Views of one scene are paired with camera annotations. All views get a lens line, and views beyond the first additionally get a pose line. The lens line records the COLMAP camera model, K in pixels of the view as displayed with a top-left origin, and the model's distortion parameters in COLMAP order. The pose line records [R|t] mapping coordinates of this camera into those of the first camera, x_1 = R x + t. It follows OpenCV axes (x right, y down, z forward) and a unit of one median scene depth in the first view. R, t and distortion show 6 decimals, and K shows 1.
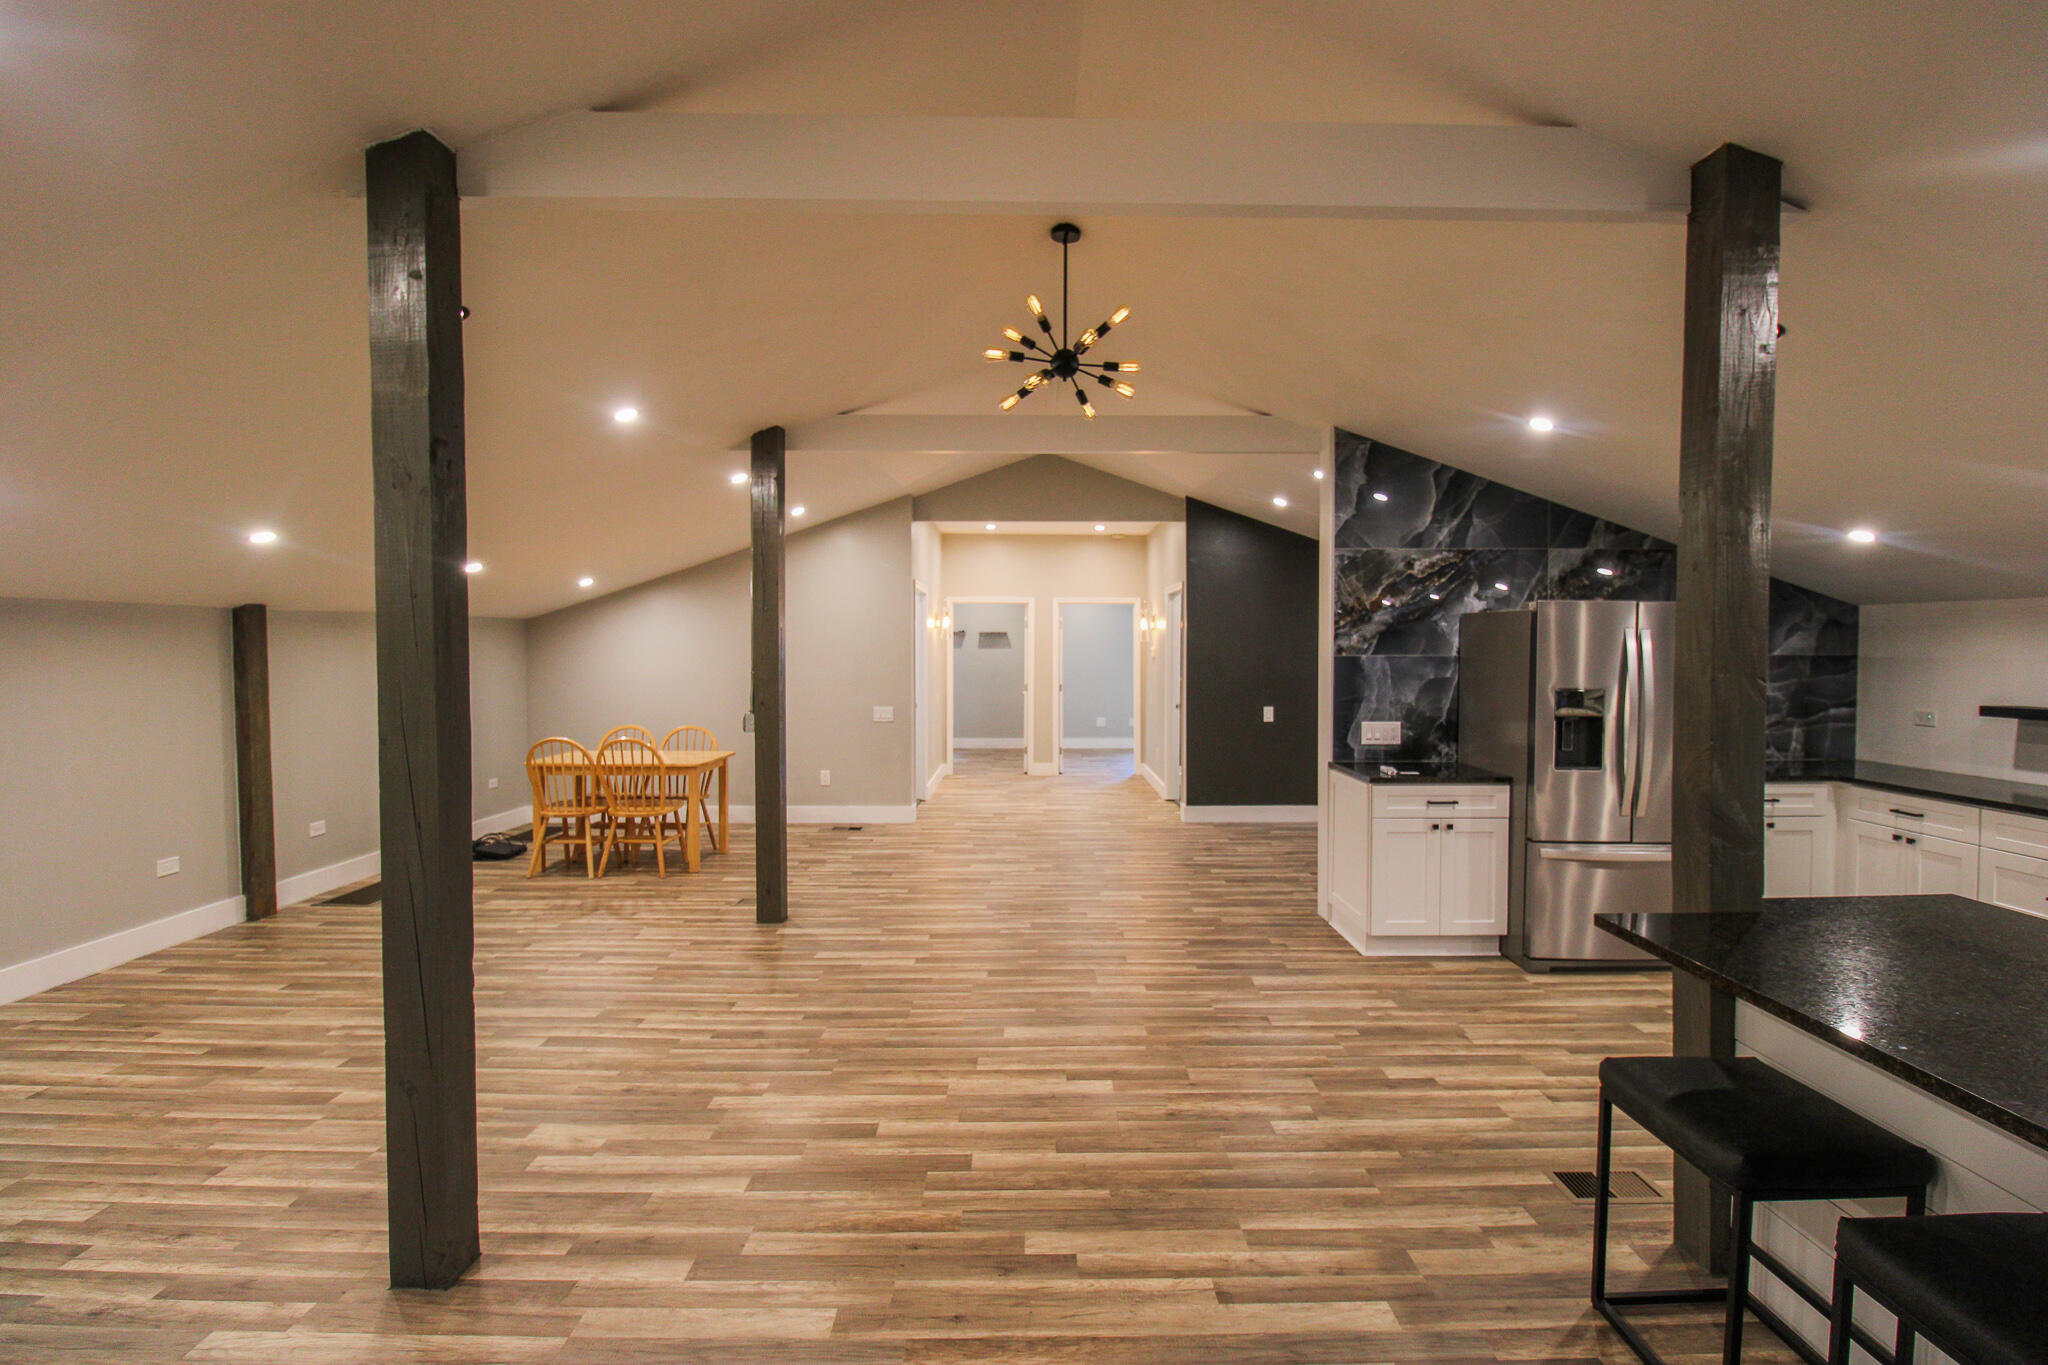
lens RADIAL K [[936.6, 0, 1042.5], [0, 936.6, 681.1], [0, 0, 1]] dist [-0.008979, -0.000256]
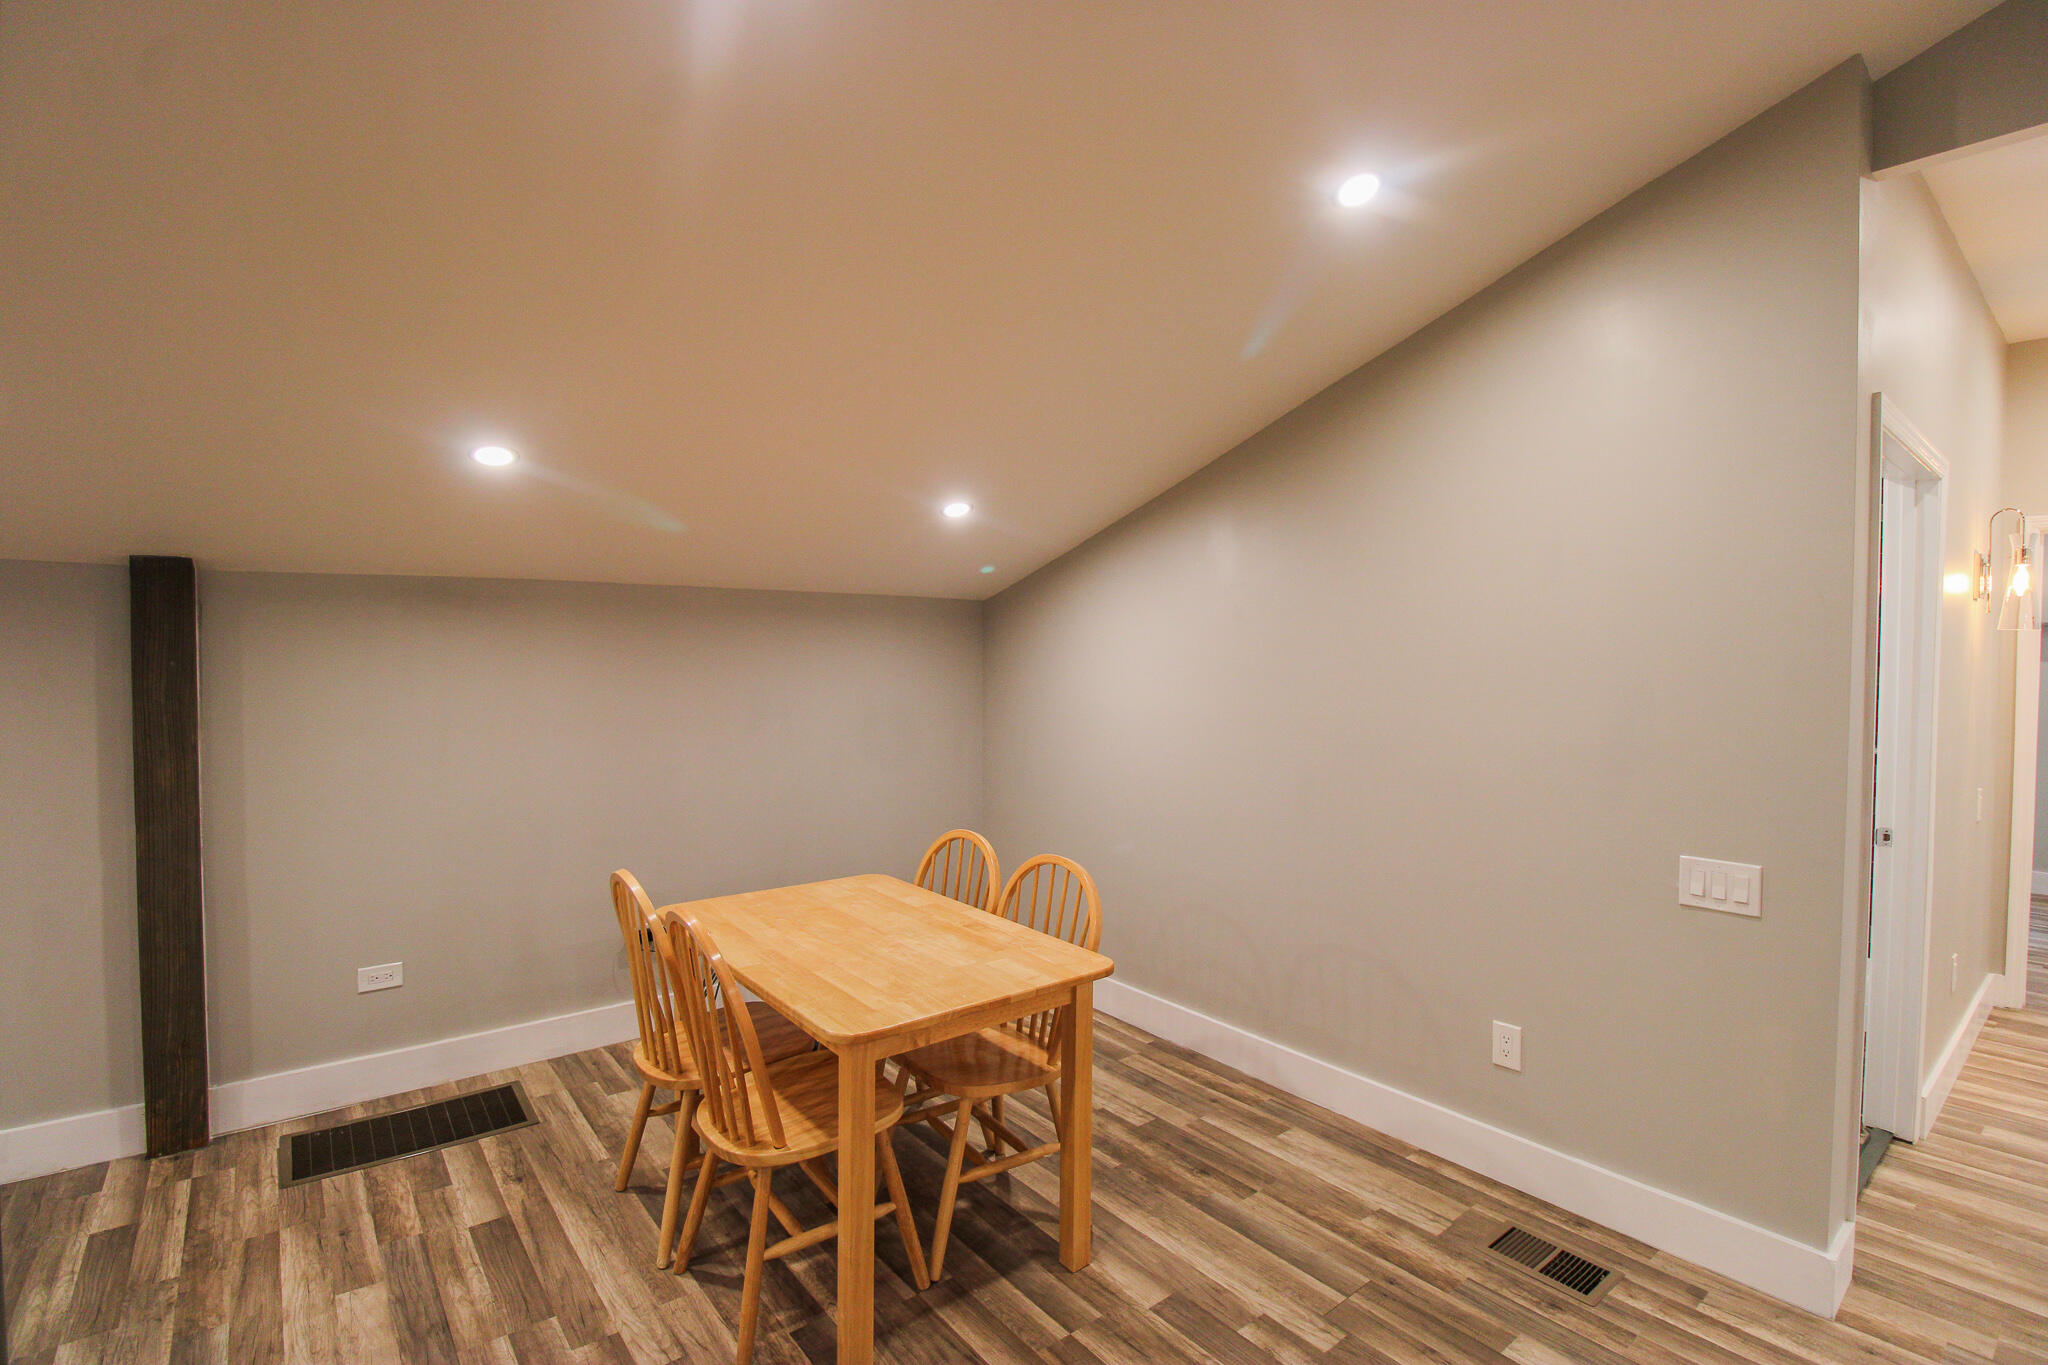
lens RADIAL K [[936.6, 0, 1044.6], [0, 936.6, 669.9], [0, 0, 1]] dist [-0.008979, -0.000256]
pose [[0.624760, 0.018229, -0.780604, -0.089271], [-0.037025, 0.999295, -0.006297, -0.024585], [0.779939, 0.032836, 0.624994, 0.756359]]
